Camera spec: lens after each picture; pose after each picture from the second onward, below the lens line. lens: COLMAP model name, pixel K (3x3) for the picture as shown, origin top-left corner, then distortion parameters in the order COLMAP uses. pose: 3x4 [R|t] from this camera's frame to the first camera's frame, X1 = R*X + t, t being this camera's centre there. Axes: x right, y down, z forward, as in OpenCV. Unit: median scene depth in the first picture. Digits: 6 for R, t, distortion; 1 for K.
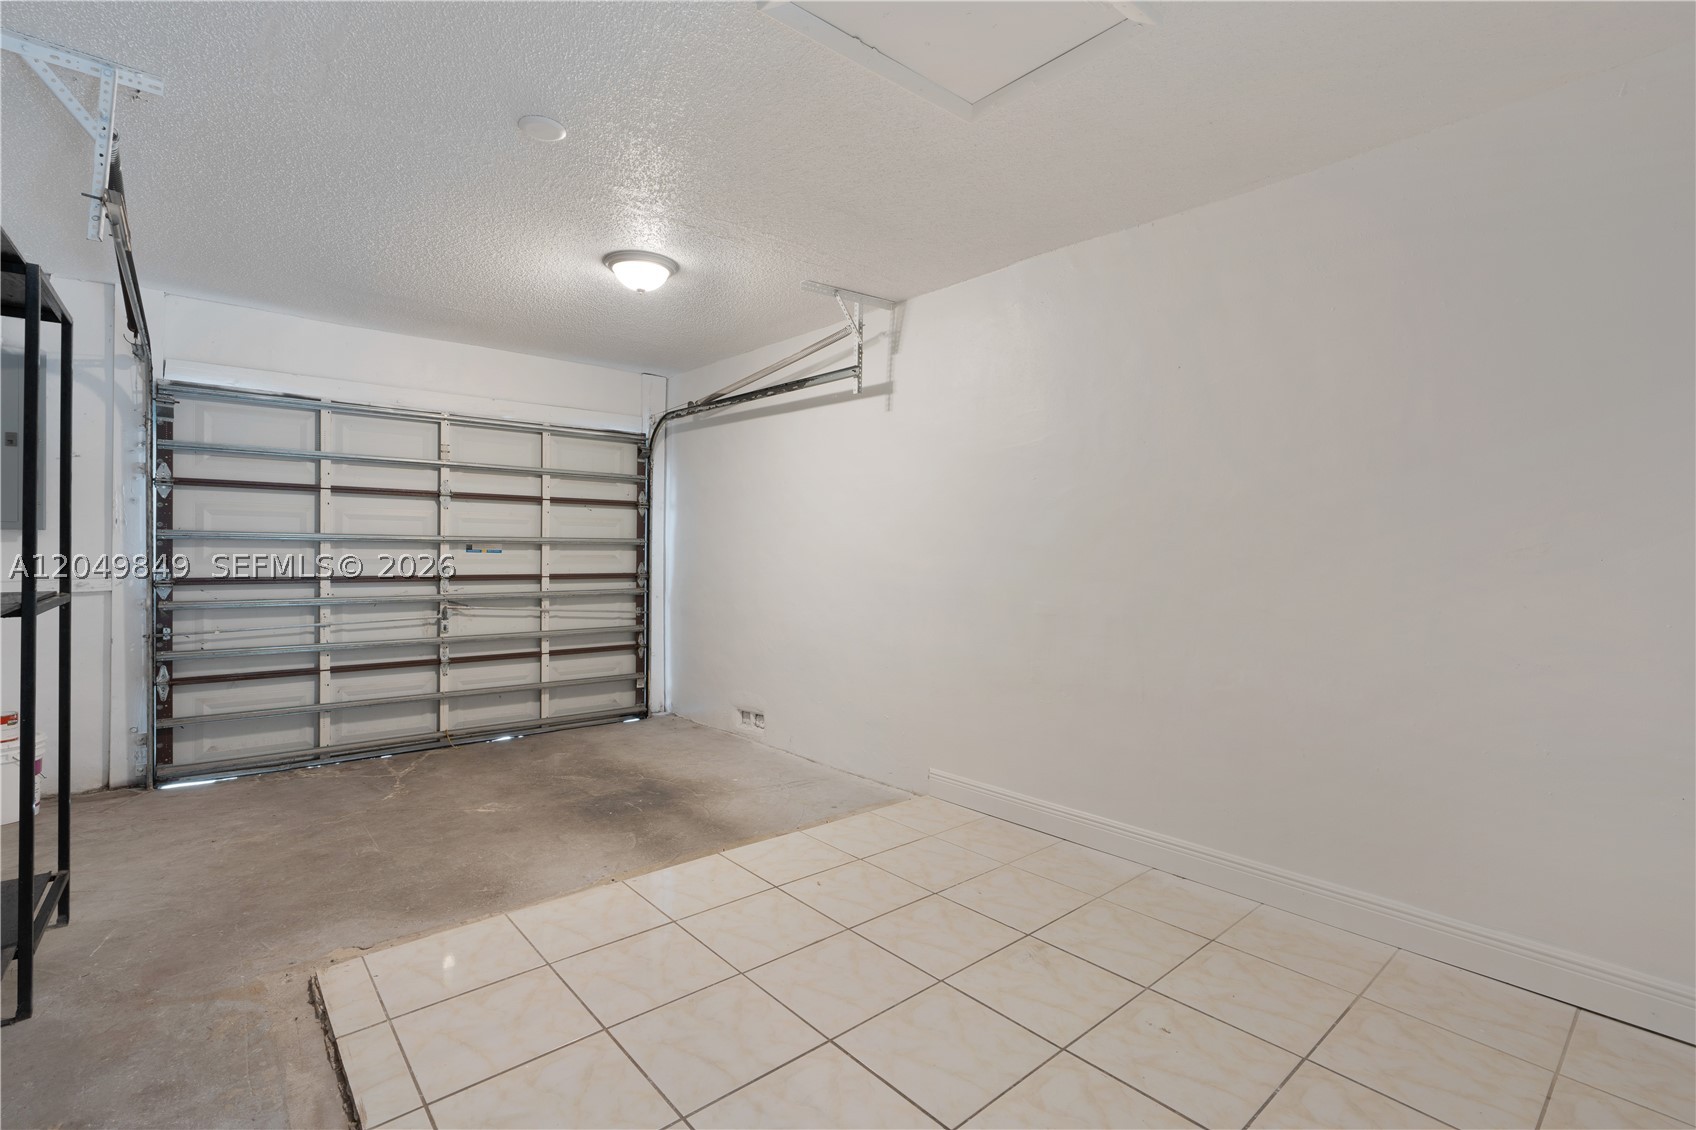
lens RADIAL K [[765.6, 0, 848.5], [0, 765.6, 558.0], [0, 0, 1]] dist [-0.023357, 0.006704]
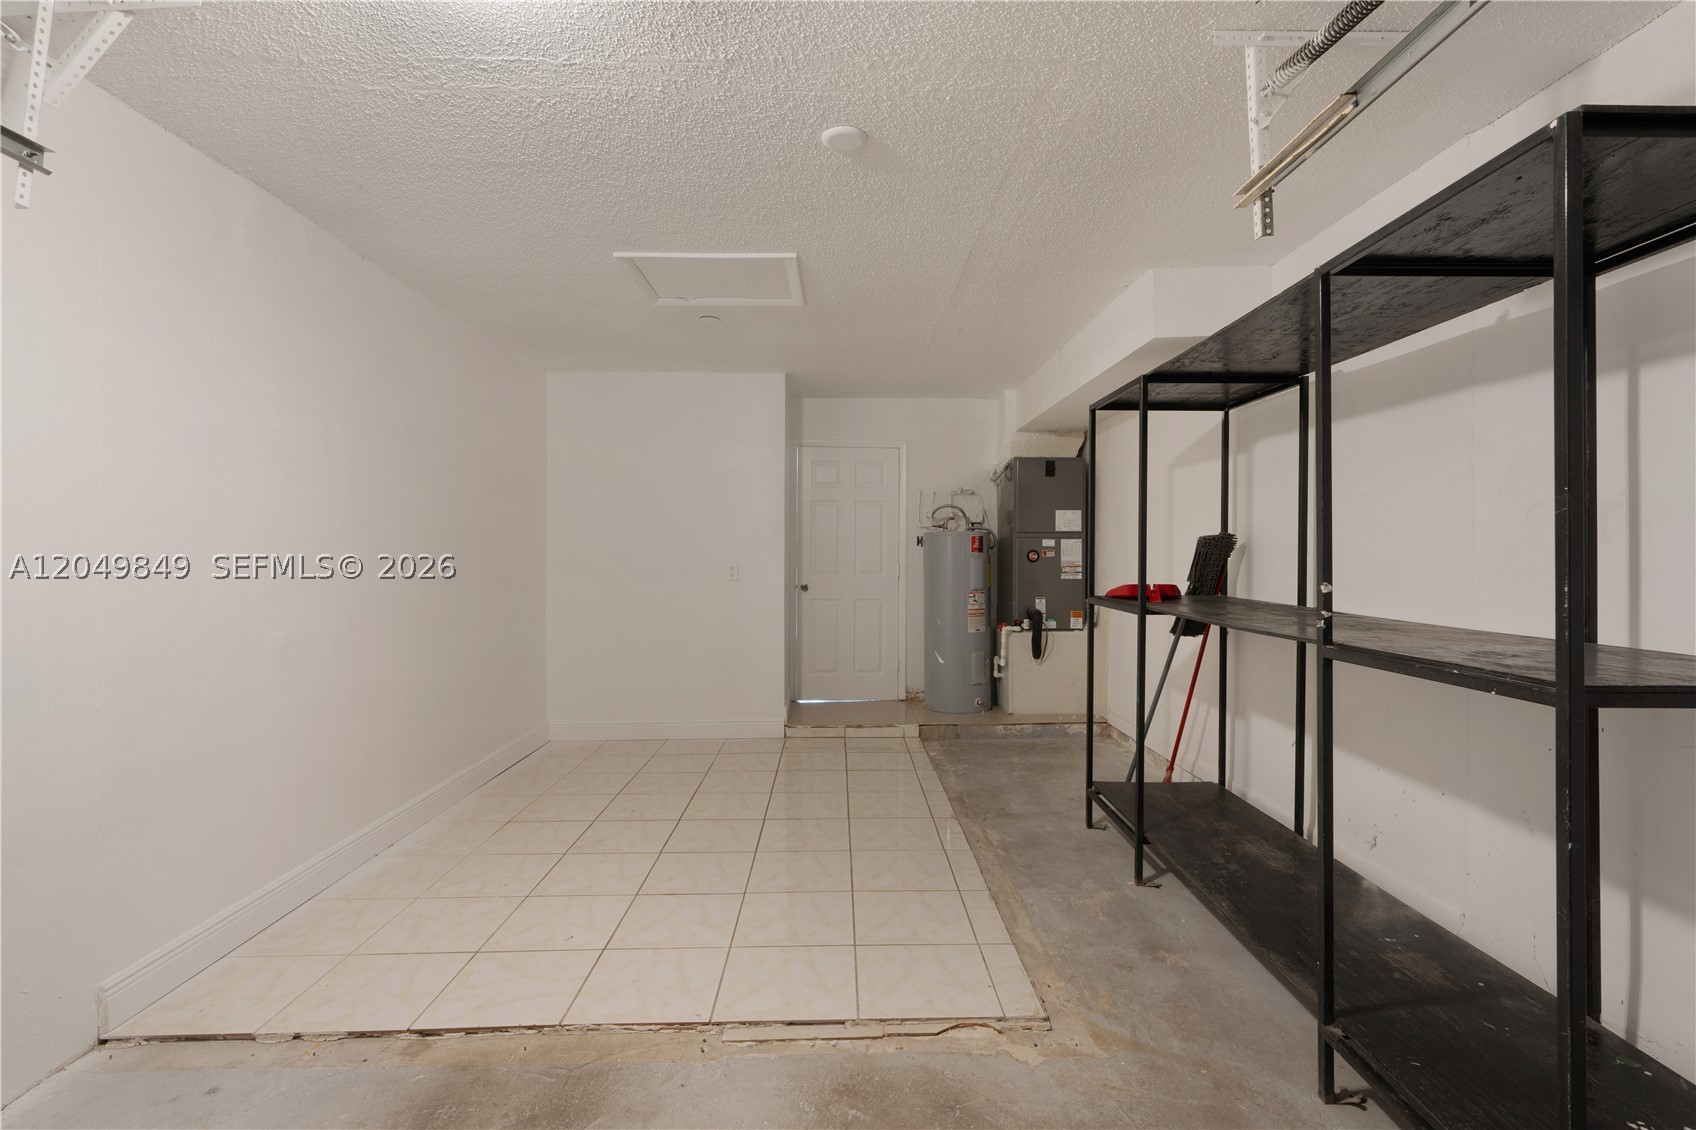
lens RADIAL K [[765.6, 0, 851.0], [0, 765.6, 557.5], [0, 0, 1]] dist [-0.023357, 0.006704]
pose [[-0.767607, -0.013478, 0.640779, -1.135071], [-0.001190, 0.999807, 0.019604, -0.064746], [-0.640920, 0.014286, -0.767475, 1.906708]]
